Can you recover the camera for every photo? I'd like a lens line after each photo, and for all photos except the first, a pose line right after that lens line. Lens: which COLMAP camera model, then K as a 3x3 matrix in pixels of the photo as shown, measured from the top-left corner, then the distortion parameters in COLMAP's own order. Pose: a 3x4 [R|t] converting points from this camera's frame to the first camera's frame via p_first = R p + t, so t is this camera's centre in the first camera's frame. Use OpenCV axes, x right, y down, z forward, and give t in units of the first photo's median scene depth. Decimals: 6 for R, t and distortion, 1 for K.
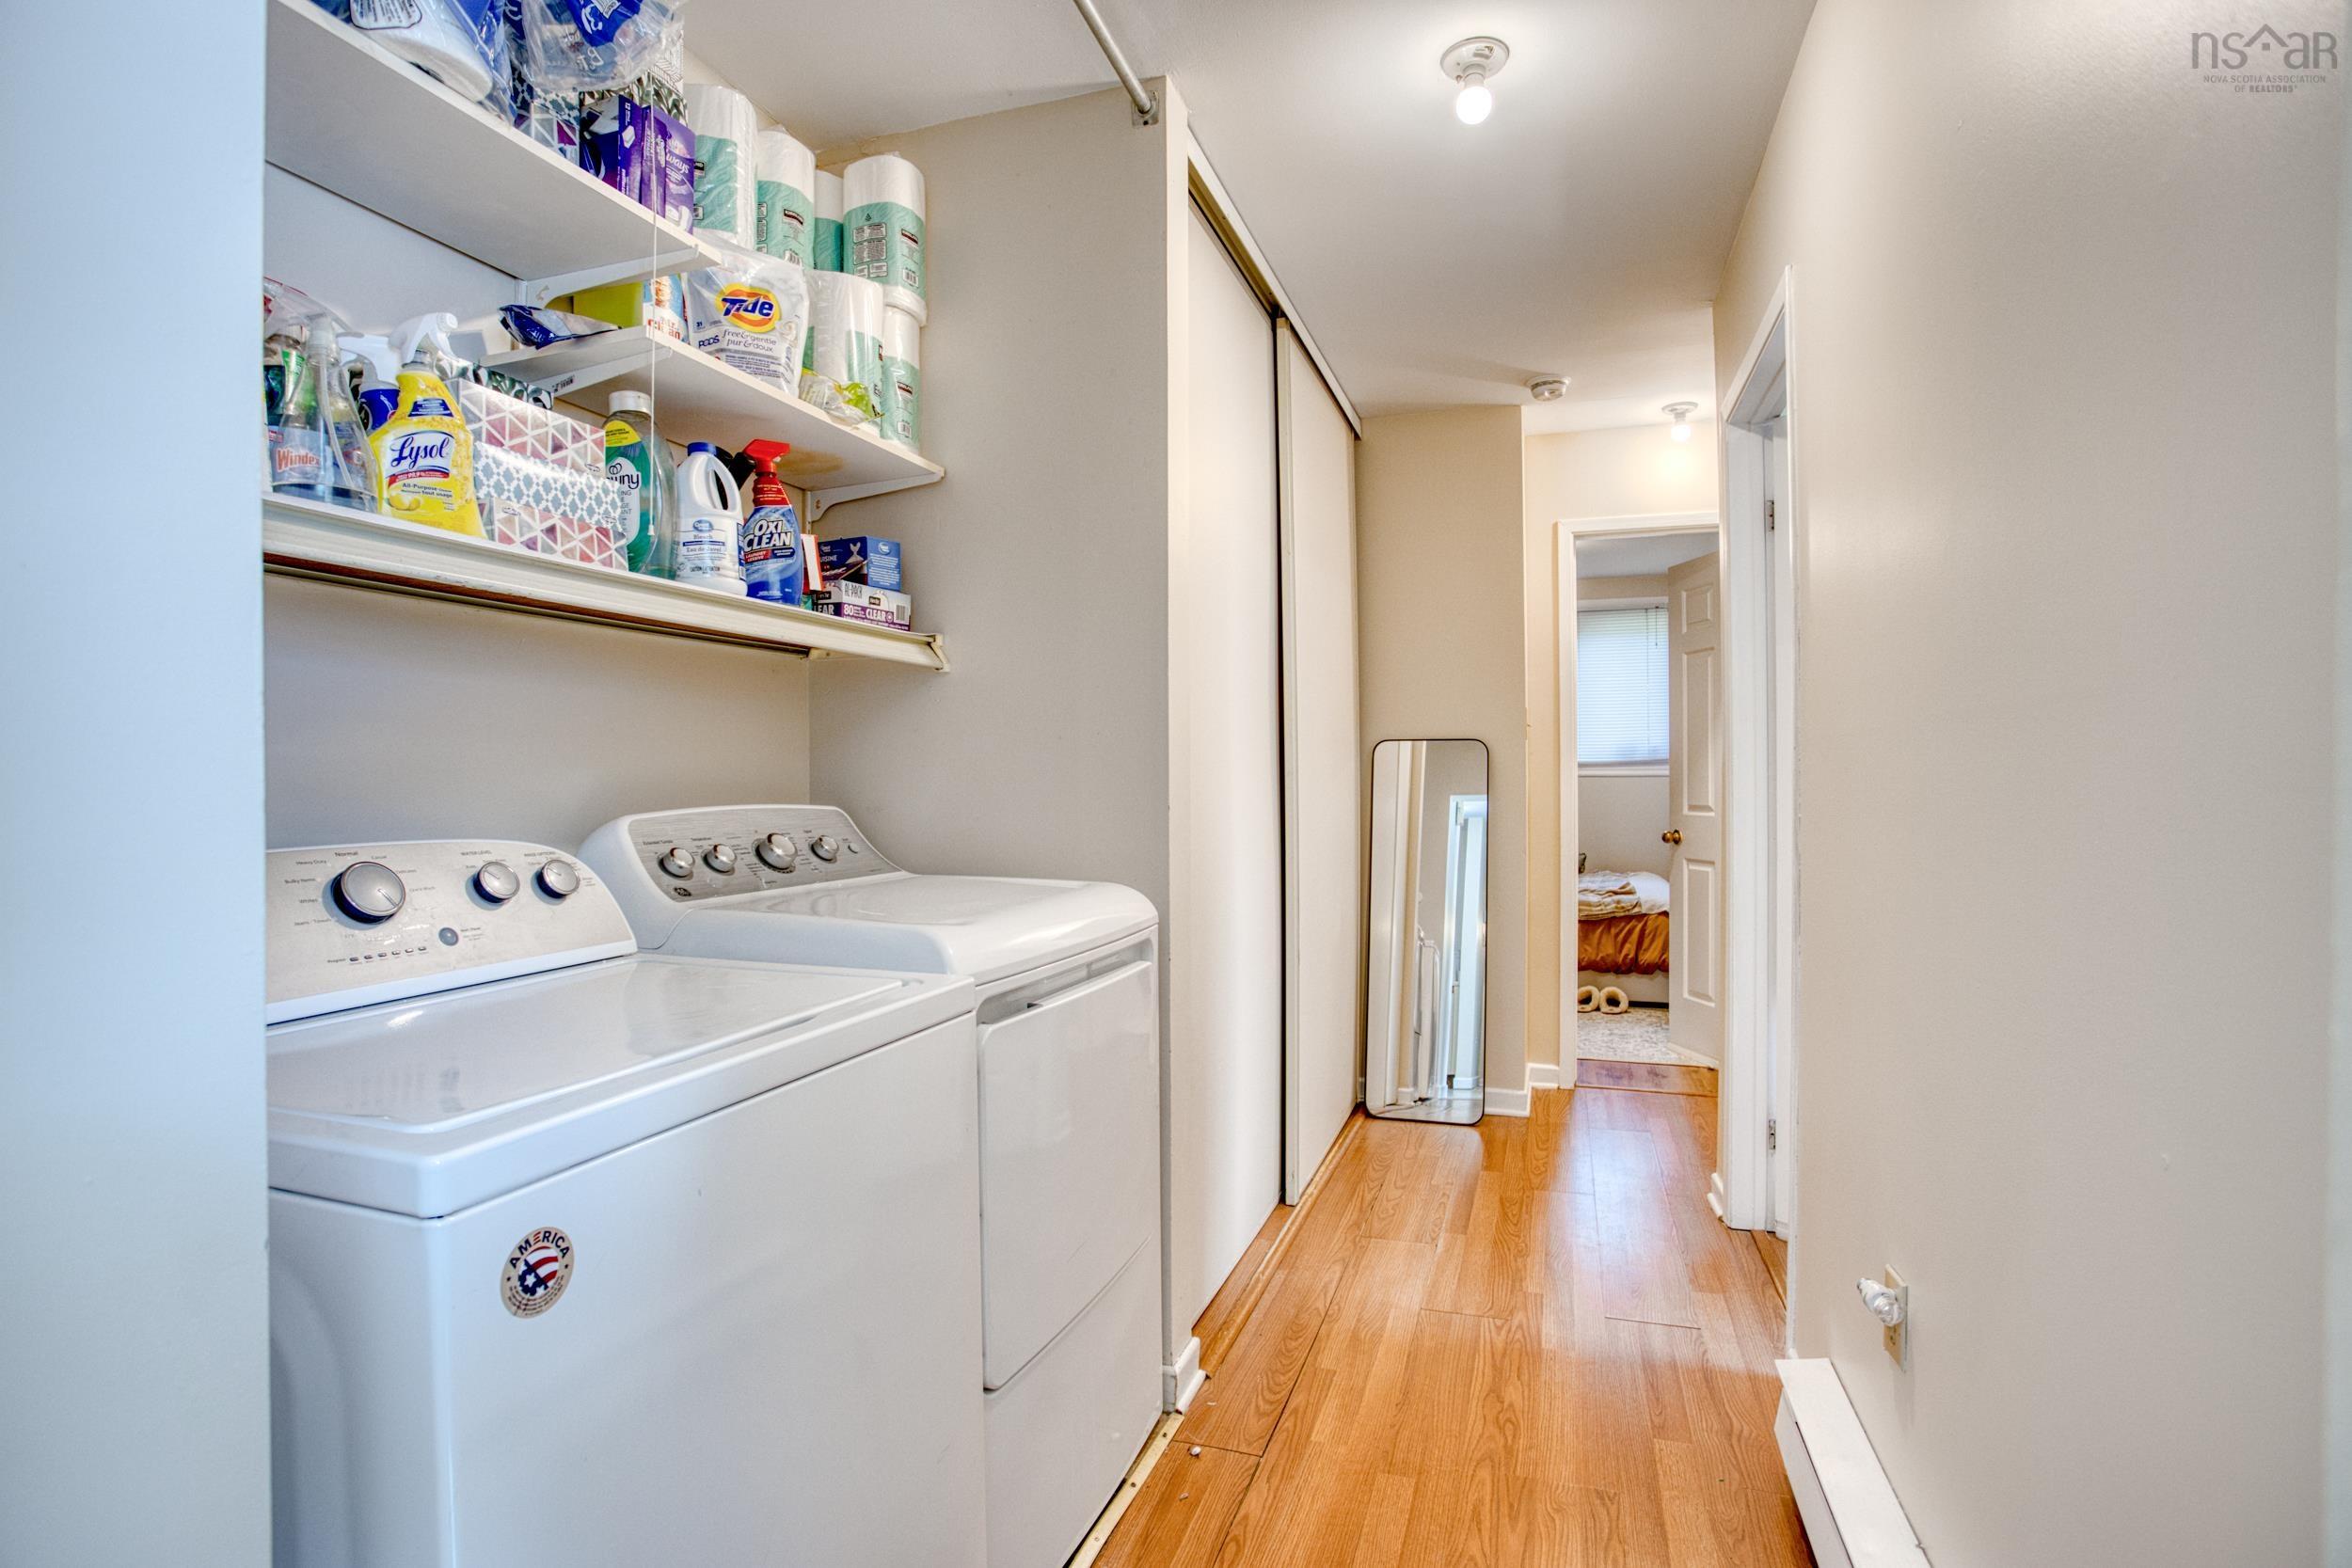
lens RADIAL K [[1131.9, 0, 1176.0], [0, 1131.9, 784.0], [0, 0, 1]] dist [-0.085069, 0.032385]
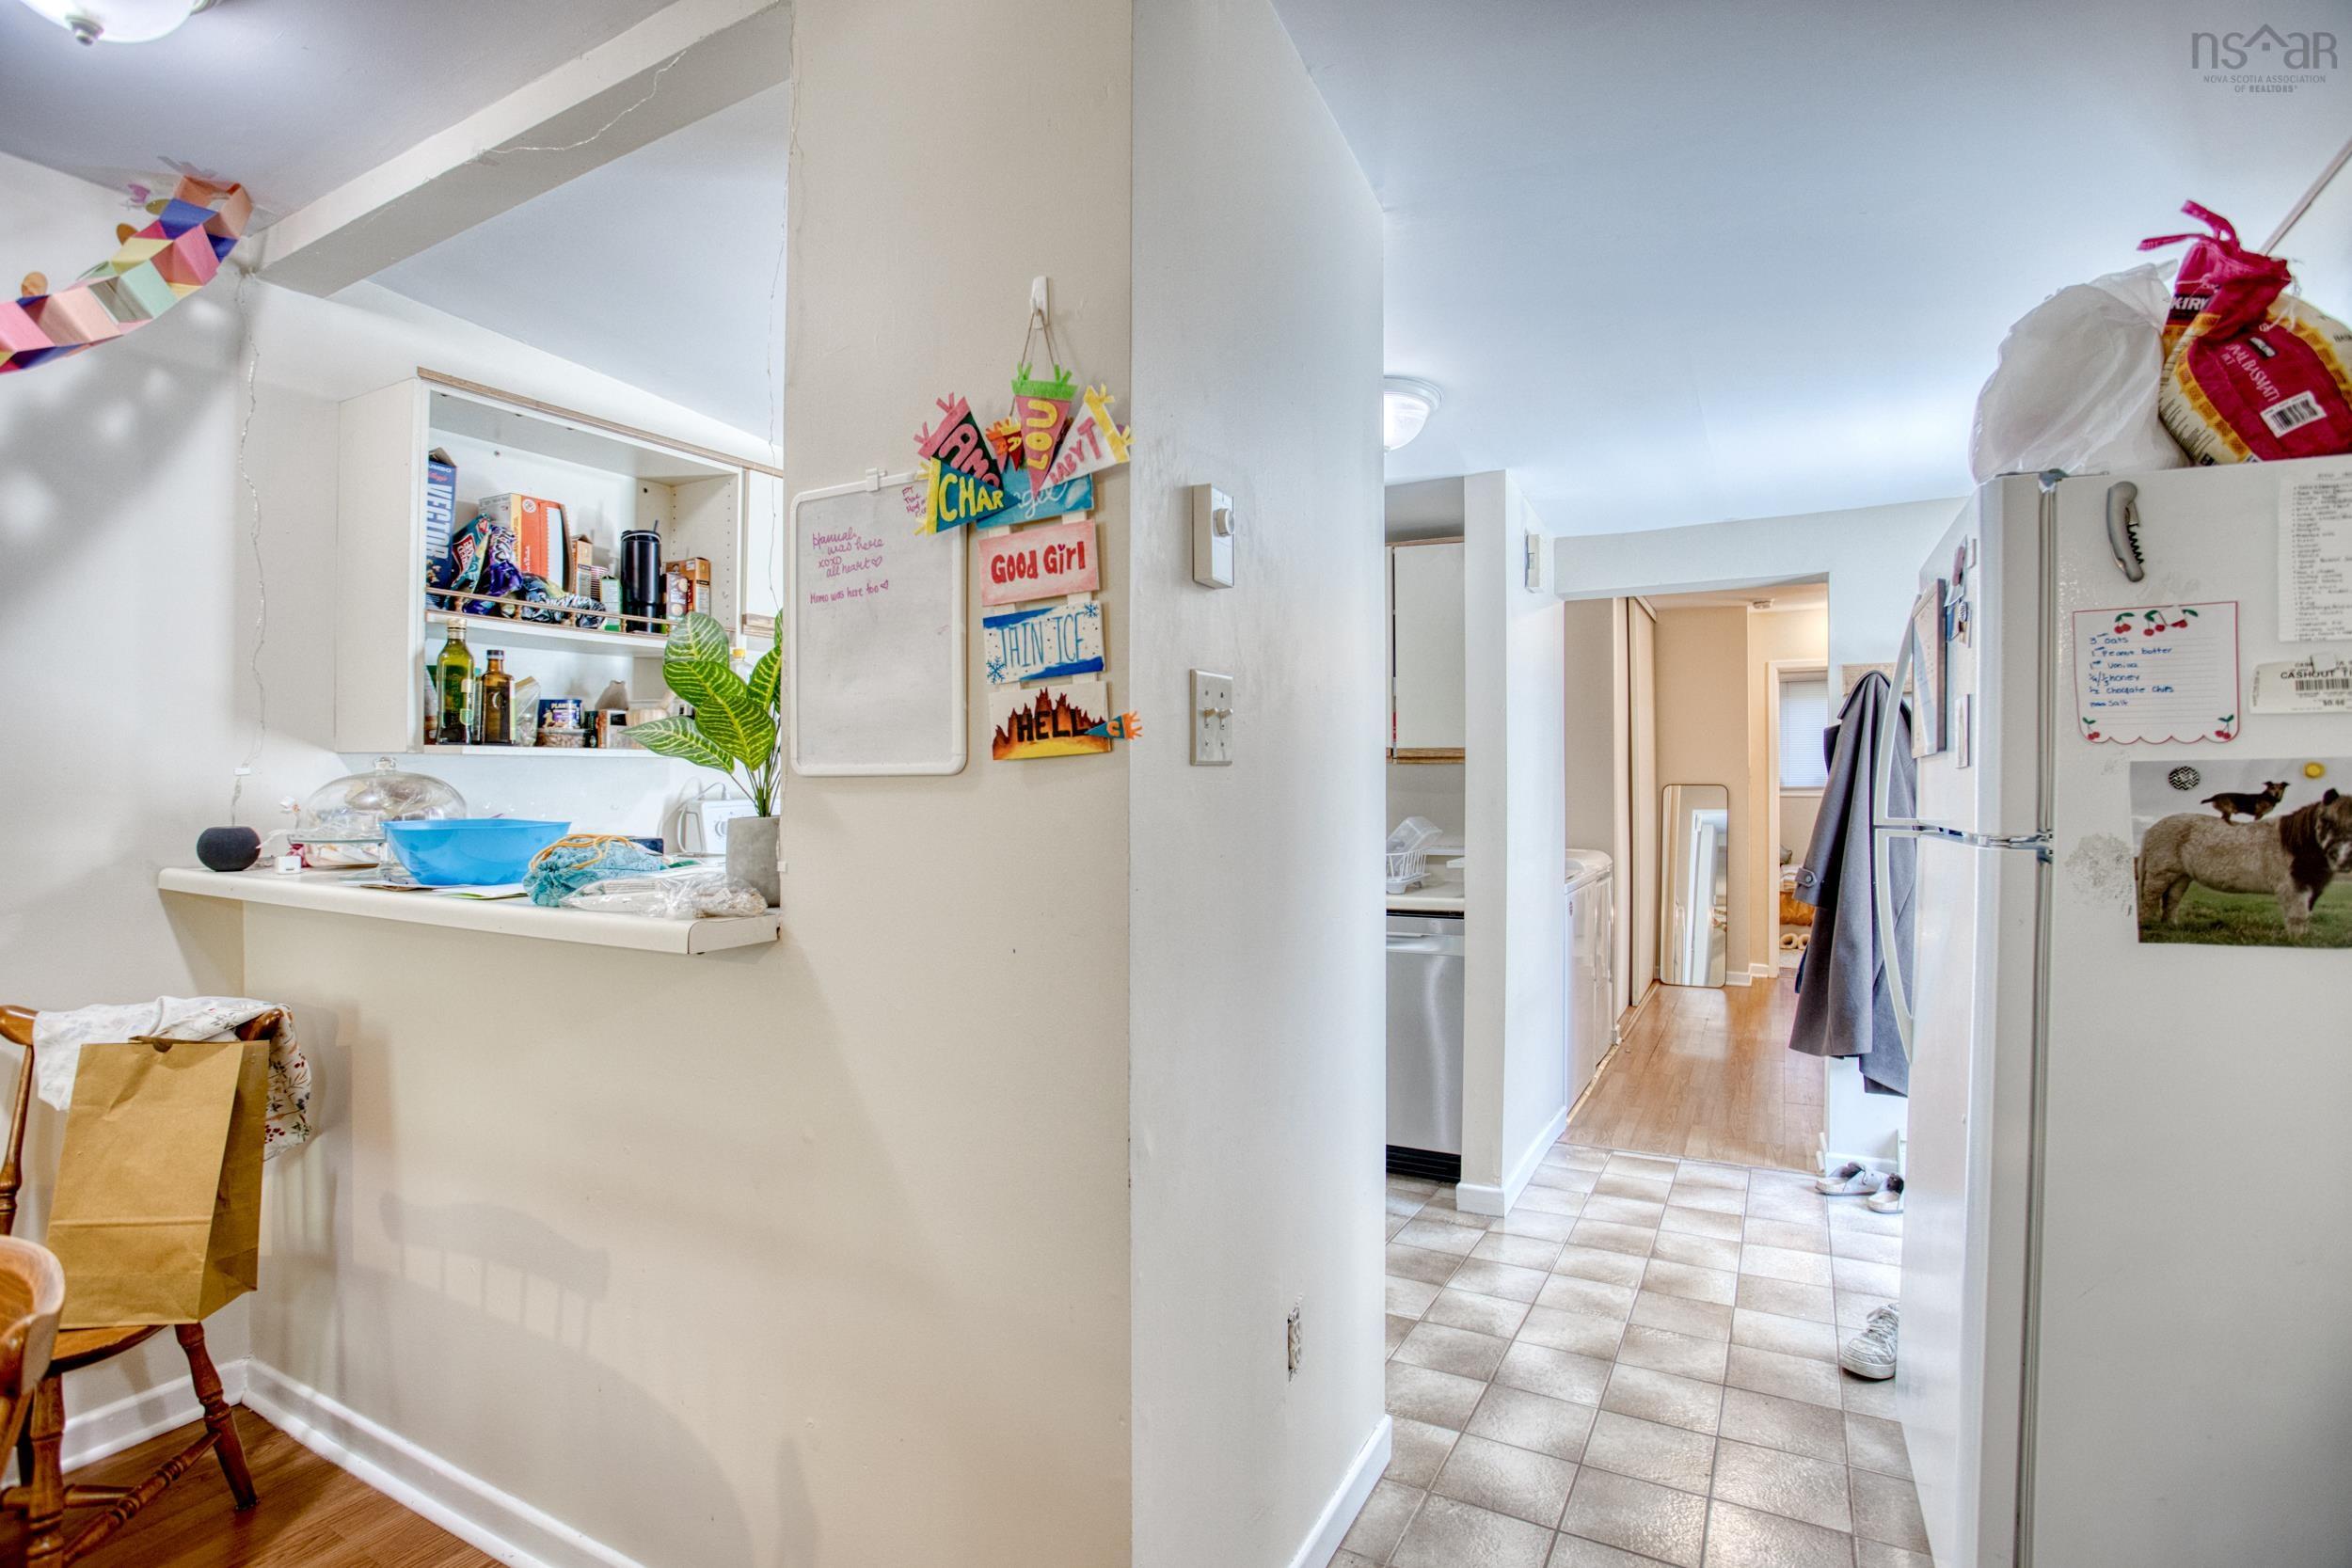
lens RADIAL K [[1131.9, 0, 1176.0], [0, 1131.9, 784.0], [0, 0, 1]] dist [-0.085069, 0.032385]
pose [[0.987637, 0.005170, -0.156670, -0.284536], [-0.005395, 0.999985, -0.001016, -0.026491], [0.156662, 0.001849, 0.987650, -0.804490]]
